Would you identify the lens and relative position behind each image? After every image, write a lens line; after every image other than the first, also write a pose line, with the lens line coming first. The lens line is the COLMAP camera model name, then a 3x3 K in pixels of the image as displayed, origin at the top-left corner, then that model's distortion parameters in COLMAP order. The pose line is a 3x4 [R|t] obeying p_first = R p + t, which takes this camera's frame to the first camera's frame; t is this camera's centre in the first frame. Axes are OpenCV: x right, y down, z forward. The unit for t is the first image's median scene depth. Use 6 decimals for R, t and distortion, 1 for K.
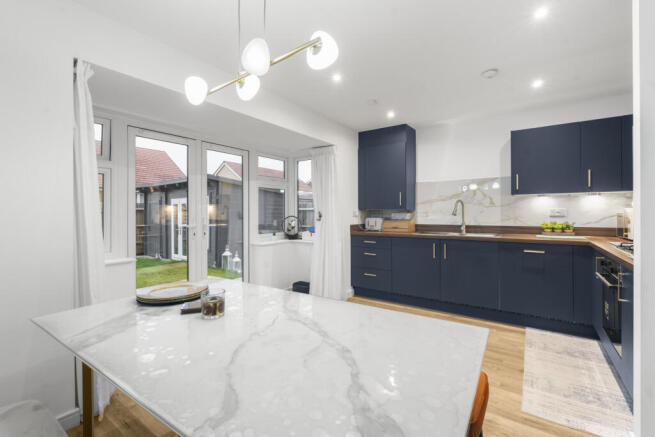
lens RADIAL K [[292.3, 0, 326.4], [0, 292.3, 209.6], [0, 0, 1]] dist [-0.000961, -0.000039]
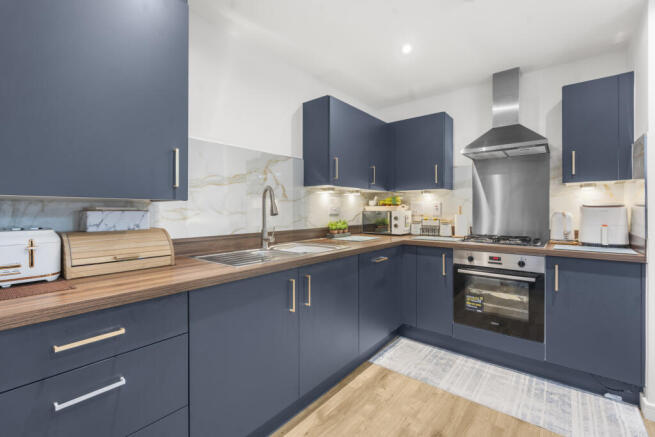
lens RADIAL K [[292.3, 0, 328.2], [0, 292.3, 214.2], [0, 0, 1]] dist [0.000322, 0.000247]
pose [[0.072541, -0.004789, 0.997354, -0.080368], [-0.001990, 0.999986, 0.004946, 0.020093], [-0.997363, -0.002343, 0.072531, 1.108816]]
